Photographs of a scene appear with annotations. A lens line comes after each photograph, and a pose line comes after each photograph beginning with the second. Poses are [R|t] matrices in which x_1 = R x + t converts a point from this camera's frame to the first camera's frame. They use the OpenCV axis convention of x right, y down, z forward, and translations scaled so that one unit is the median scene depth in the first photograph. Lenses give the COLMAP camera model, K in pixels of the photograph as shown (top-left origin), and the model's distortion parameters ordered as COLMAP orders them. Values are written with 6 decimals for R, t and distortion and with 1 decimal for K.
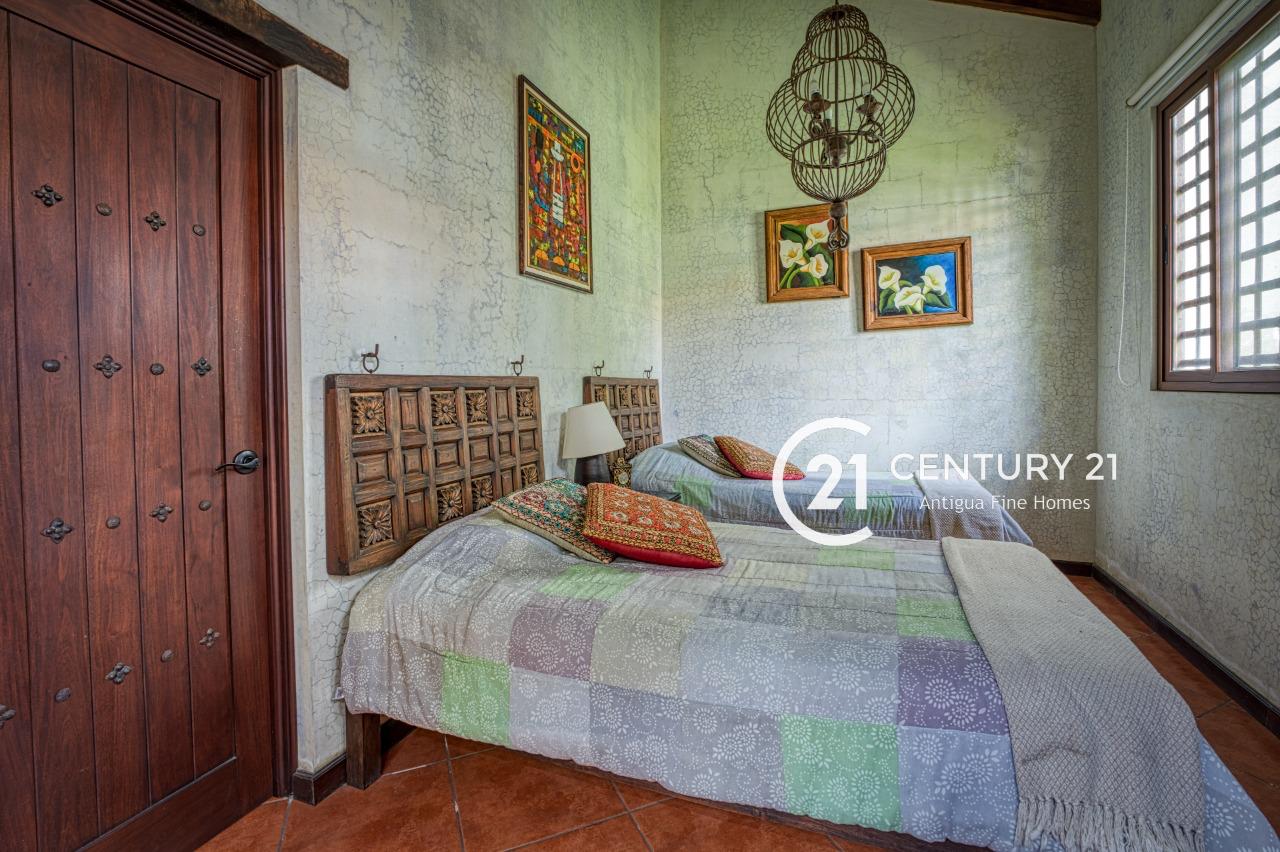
lens RADIAL K [[564.5, 0, 617.8], [0, 564.5, 415.4], [0, 0, 1]] dist [-0.021115, -0.000079]
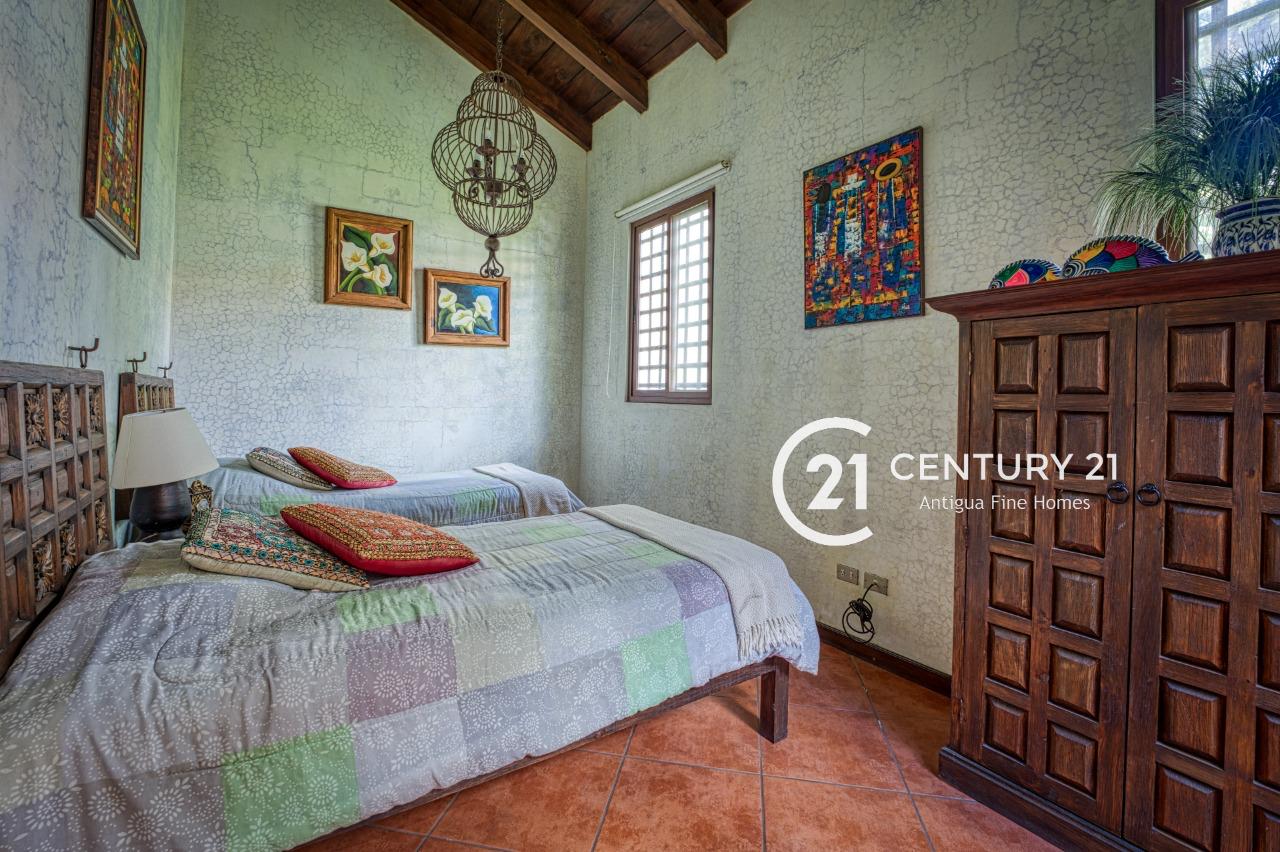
lens RADIAL K [[564.5, 0, 617.8], [0, 564.5, 415.4], [0, 0, 1]] dist [-0.021115, -0.000079]
pose [[0.566803, -0.007091, 0.823823, -0.264447], [0.018583, 0.999819, -0.004180, -0.000111], [-0.823644, 0.017678, 0.566832, 0.082073]]
